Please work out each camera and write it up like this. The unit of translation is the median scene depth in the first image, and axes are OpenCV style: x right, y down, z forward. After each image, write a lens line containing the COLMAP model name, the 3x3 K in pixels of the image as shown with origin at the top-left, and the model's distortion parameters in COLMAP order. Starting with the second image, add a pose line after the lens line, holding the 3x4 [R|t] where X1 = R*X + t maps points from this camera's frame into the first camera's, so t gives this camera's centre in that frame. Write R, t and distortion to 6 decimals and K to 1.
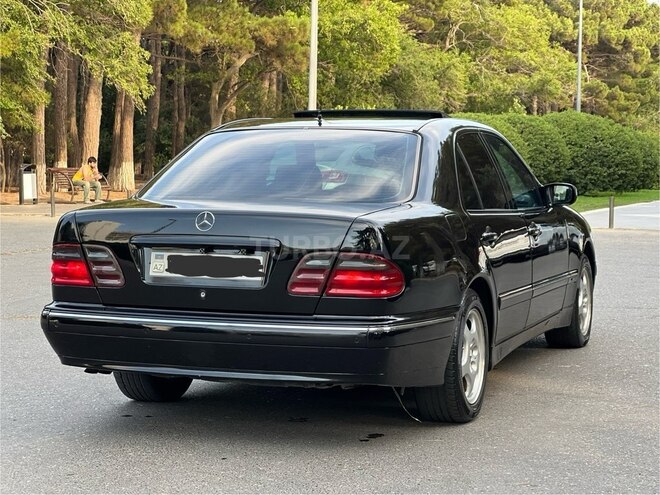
lens RADIAL K [[1438.3, 0, 330.0], [0, 1438.3, 247.5], [0, 0, 1]] dist [0.177310, 0.165013]
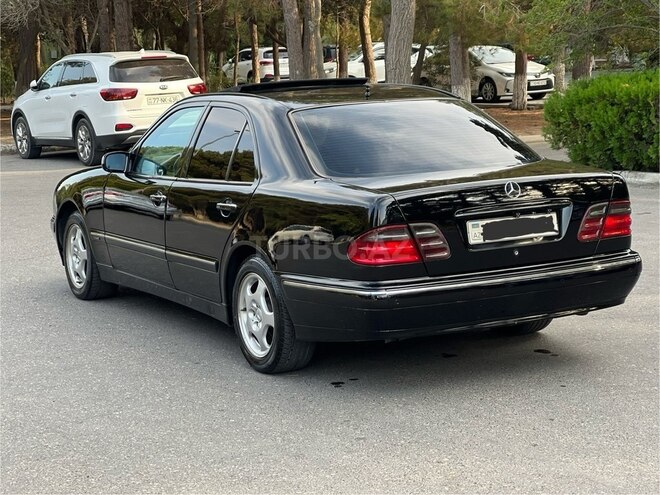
lens RADIAL K [[1435.0, 0, 330.0], [0, 1435.0, 247.5], [0, 0, 1]] dist [0.191670, -0.004510]
pose [[0.658819, -0.138406, 0.739460, -1.005569], [0.095563, 0.990365, 0.100226, -0.098273], [-0.746207, 0.004634, 0.665697, 0.333199]]
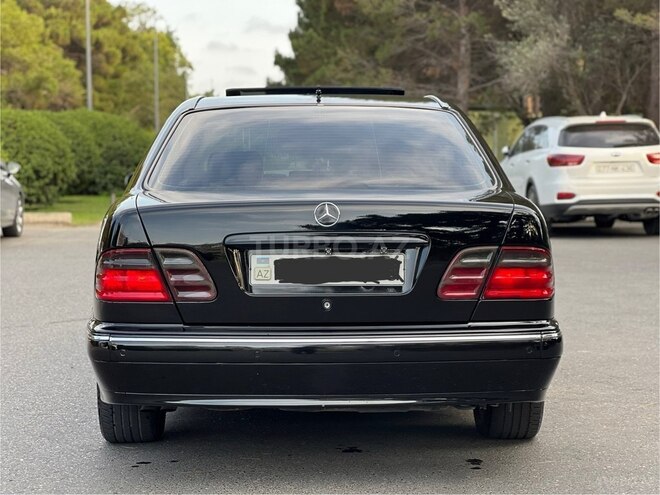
lens RADIAL K [[1443.1, 0, 330.0], [0, 1443.1, 247.5], [0, 0, 1]] dist [0.150018, 0.547576]
pose [[0.929414, -0.033514, 0.367514, -0.370789], [0.034032, 0.999408, 0.005071, -0.003489], [-0.367466, 0.007794, 0.930004, 0.238715]]
